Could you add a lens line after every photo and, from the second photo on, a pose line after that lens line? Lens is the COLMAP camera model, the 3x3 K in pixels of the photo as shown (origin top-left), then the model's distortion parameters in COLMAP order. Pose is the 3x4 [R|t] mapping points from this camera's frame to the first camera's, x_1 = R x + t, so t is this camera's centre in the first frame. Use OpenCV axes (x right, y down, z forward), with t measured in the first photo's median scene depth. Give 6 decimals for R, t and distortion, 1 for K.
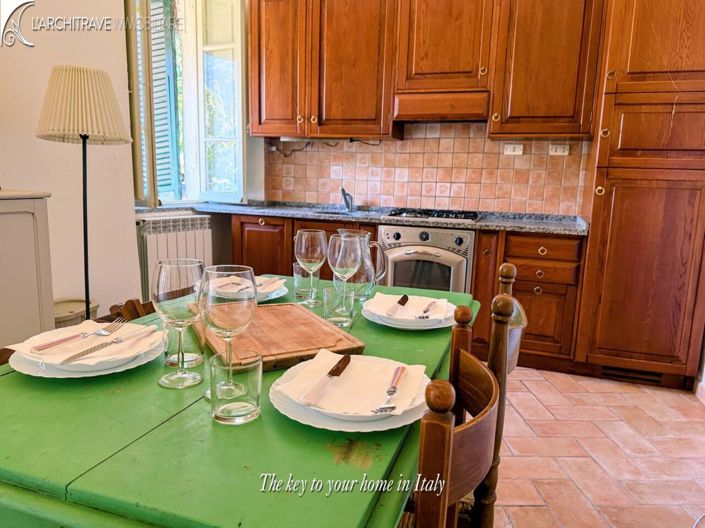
lens RADIAL K [[512.1, 0, 352.5], [0, 512.1, 264.0], [0, 0, 1]] dist [0.160214, -0.247133]
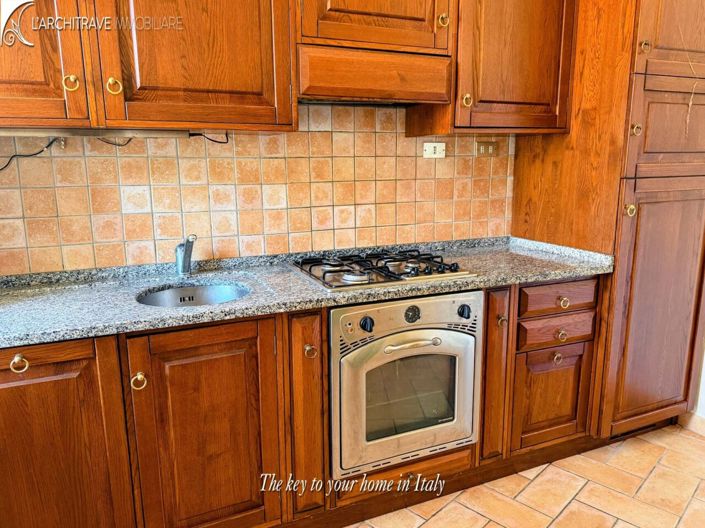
lens RADIAL K [[512.1, 0, 352.5], [0, 512.1, 264.0], [0, 0, 1]] dist [0.160214, -0.247133]
pose [[0.744039, -0.168087, 0.646647, -0.231575], [0.145780, 0.985360, 0.088394, -0.149741], [-0.652038, 0.028500, 0.757650, 0.567822]]
